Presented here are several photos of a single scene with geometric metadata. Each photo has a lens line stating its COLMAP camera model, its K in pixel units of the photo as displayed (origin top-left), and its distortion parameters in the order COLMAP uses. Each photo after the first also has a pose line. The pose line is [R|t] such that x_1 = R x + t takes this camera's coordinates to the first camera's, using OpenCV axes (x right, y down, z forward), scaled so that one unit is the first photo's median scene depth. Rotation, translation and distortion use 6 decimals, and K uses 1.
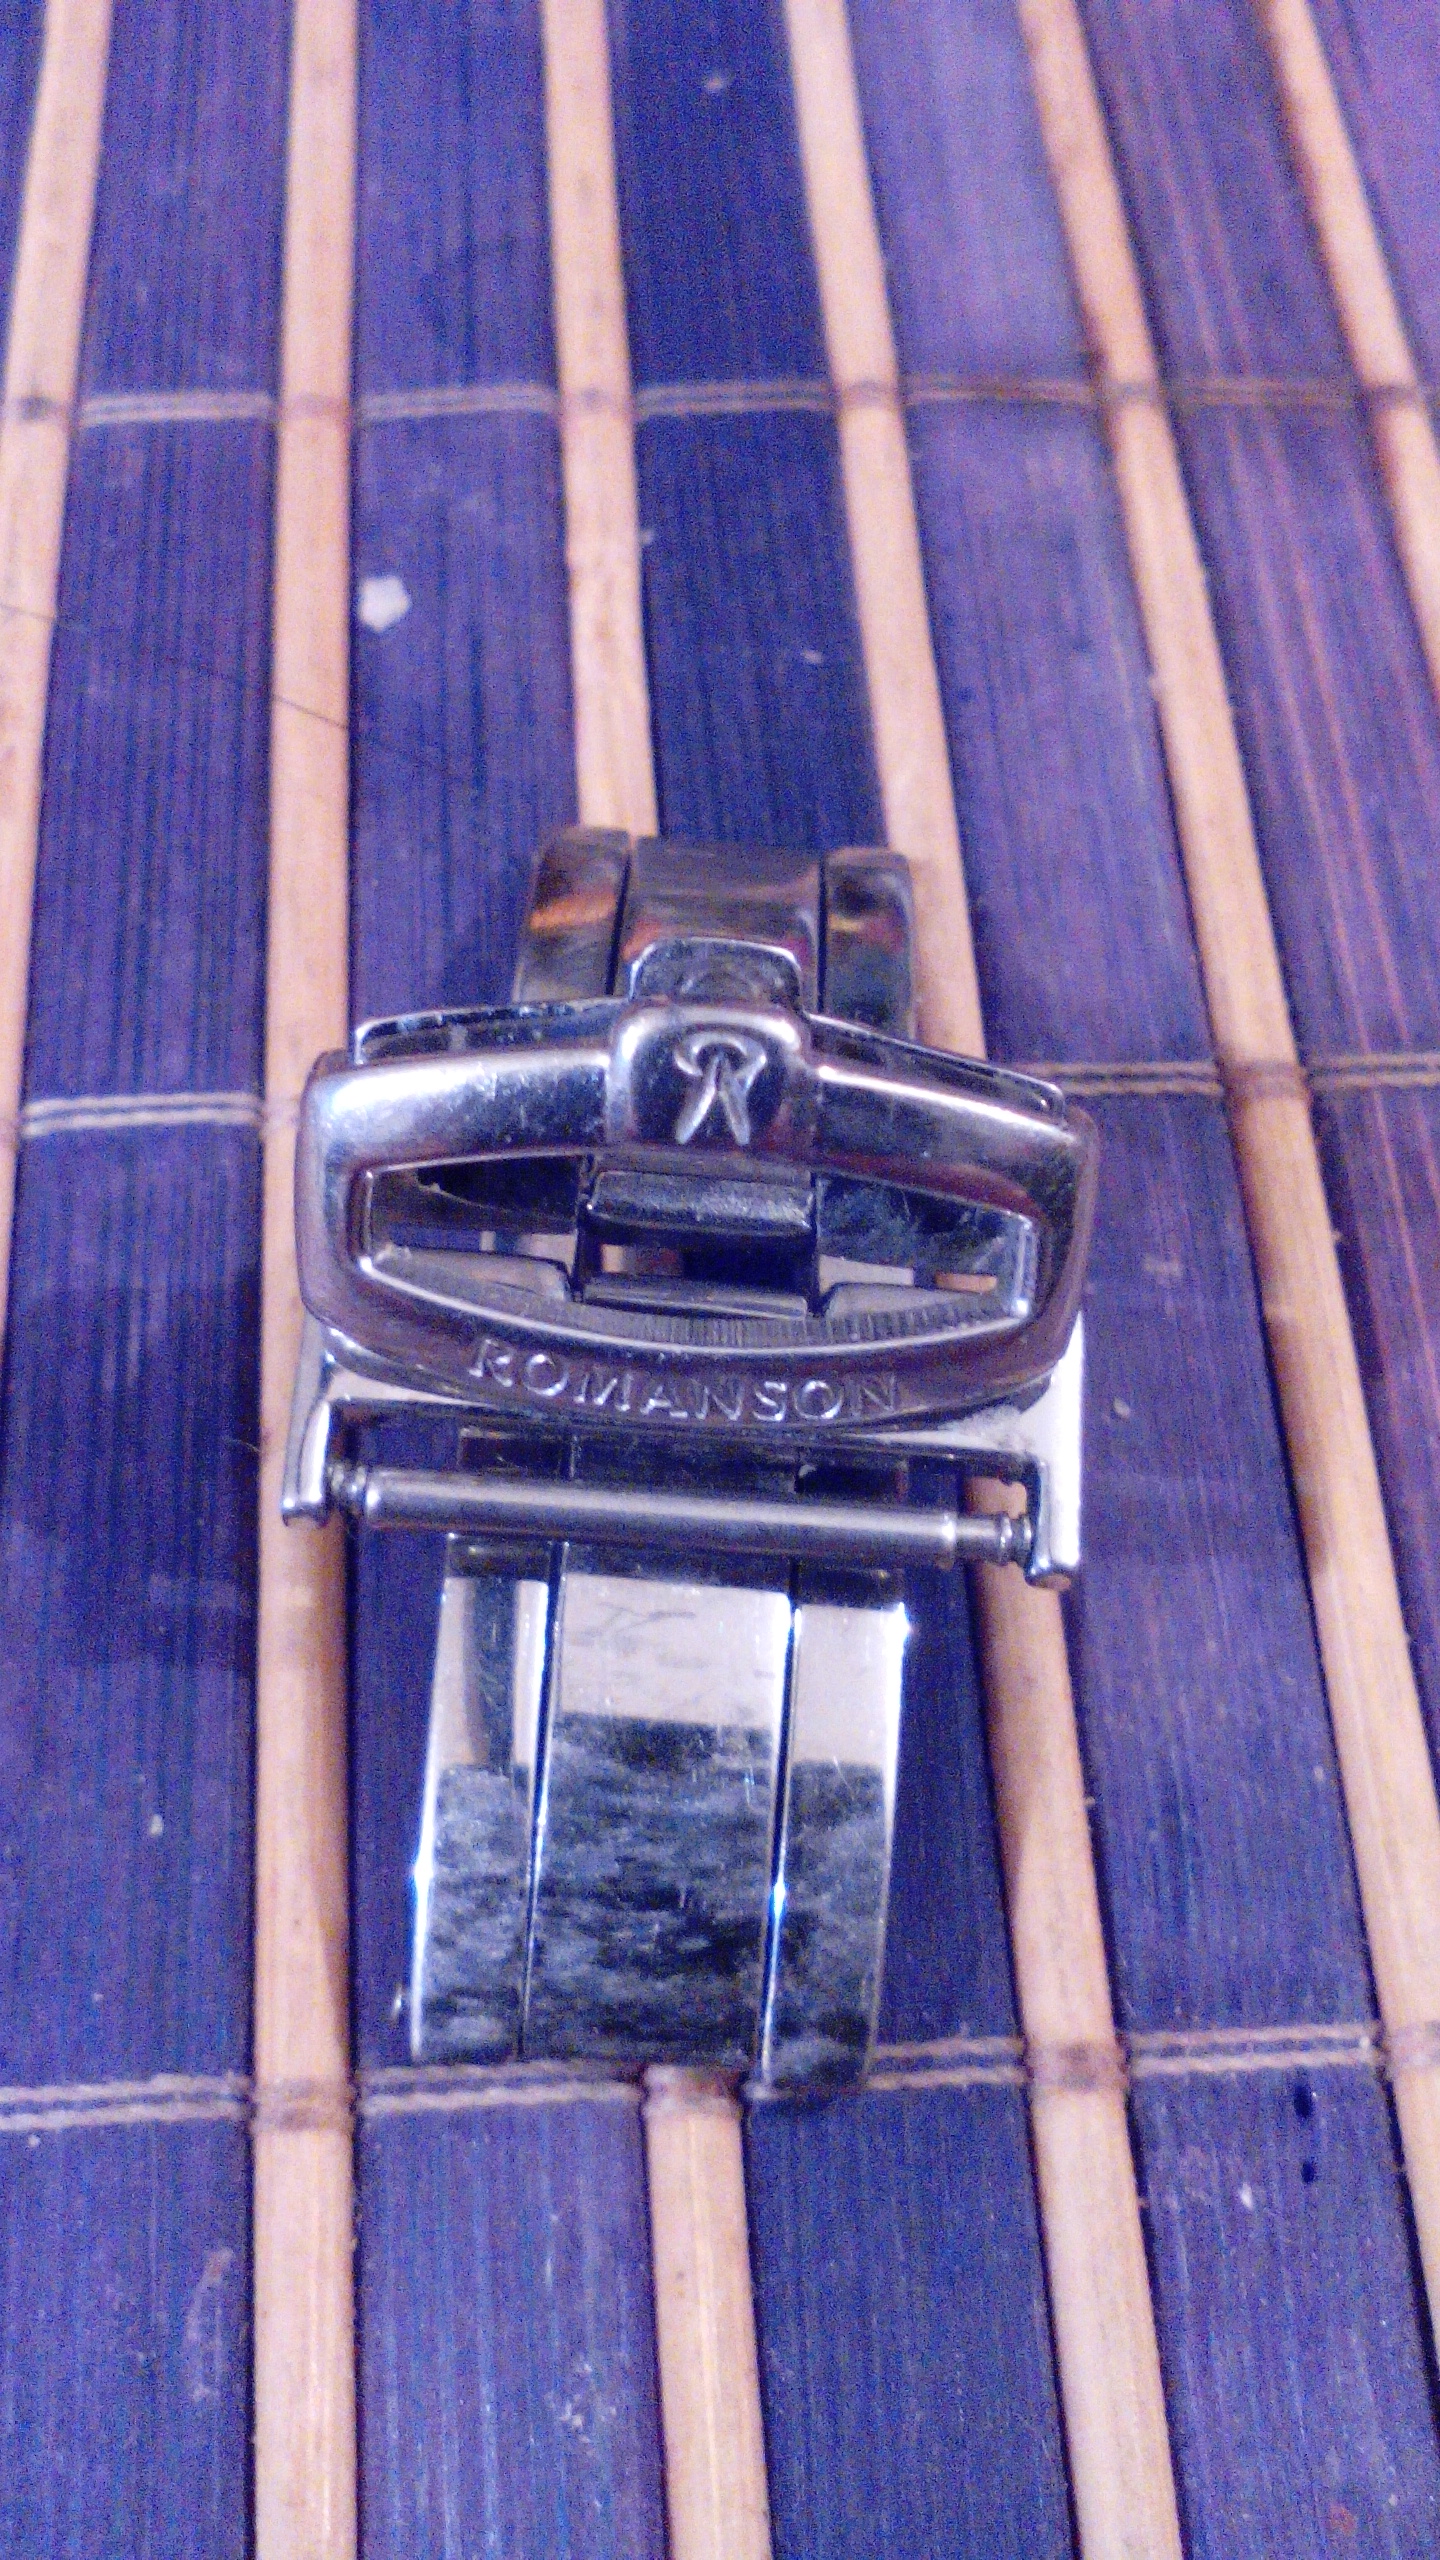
lens RADIAL K [[2623.4, 0, 710.7], [0, 2623.4, 1300.9], [0, 0, 1]] dist [-0.096105, 0.000000]
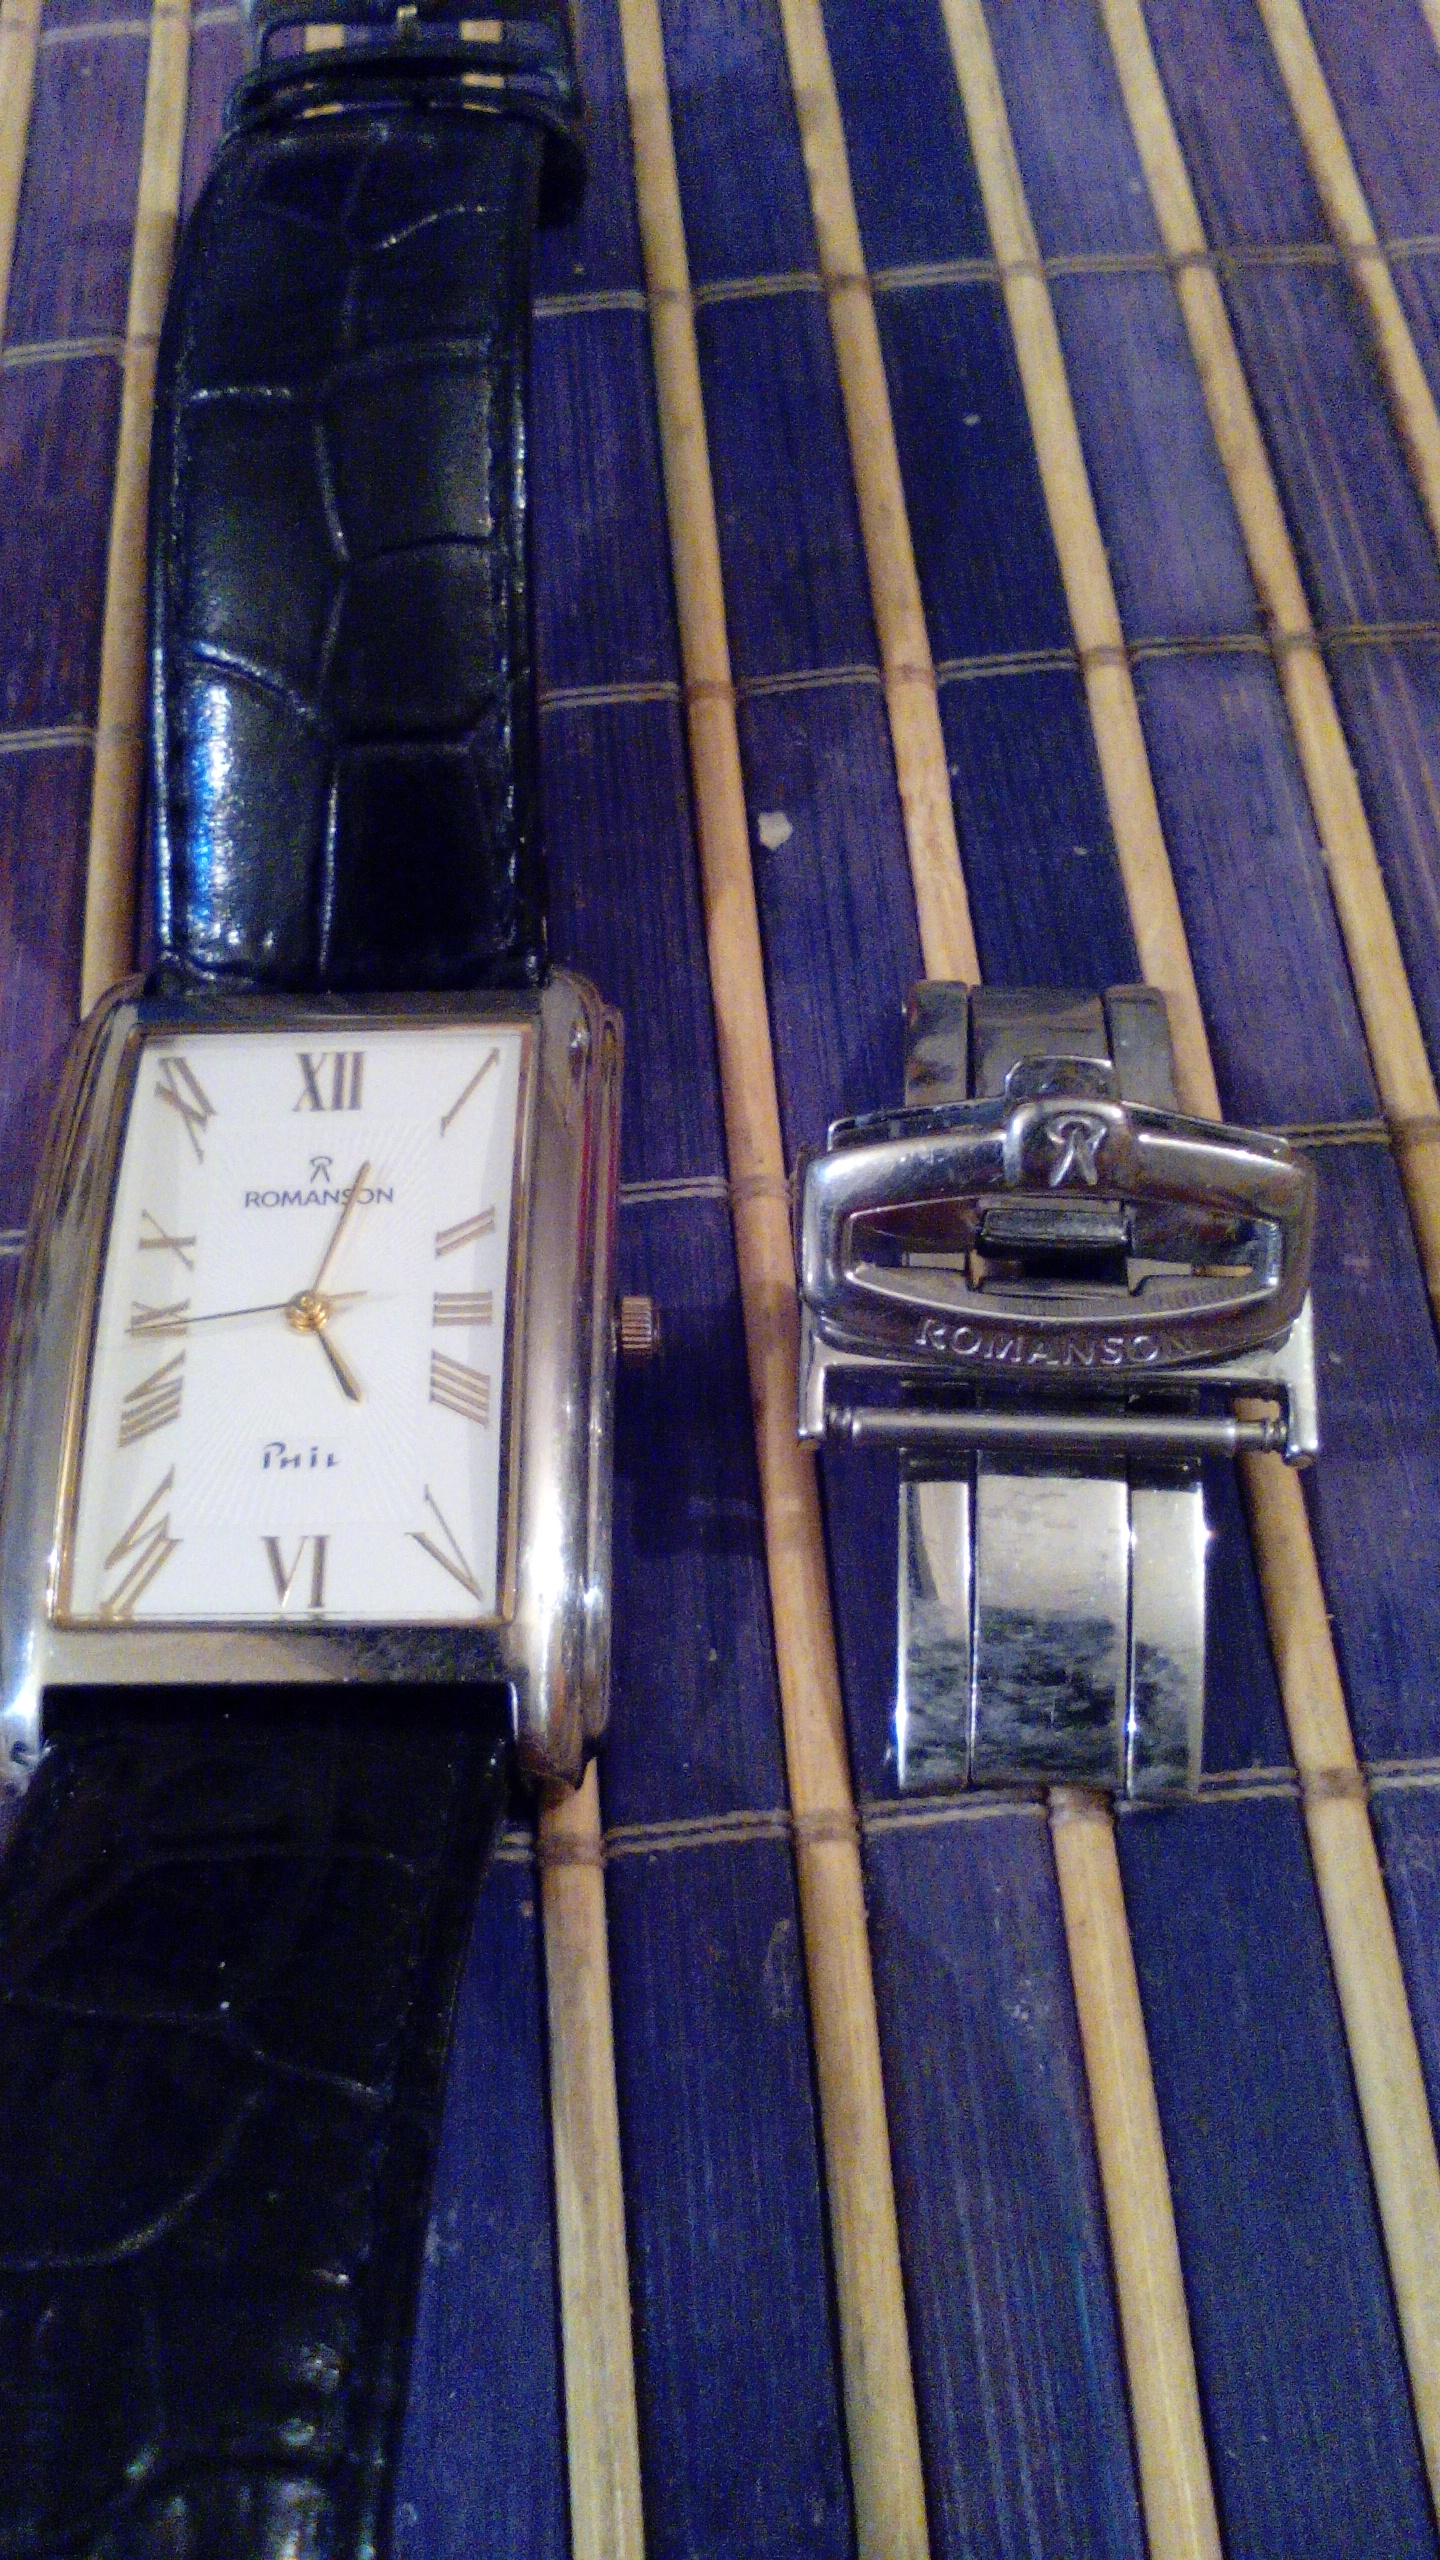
lens RADIAL K [[2623.4, 0, 708.8], [0, 2623.4, 1303.5], [0, 0, 1]] dist [-0.096105, 0.000000]
pose [[0.996957, -0.049420, -0.060290, -0.111455], [0.047051, 0.998087, -0.040095, 0.056632], [0.062156, 0.037136, 0.997375, -0.519782]]
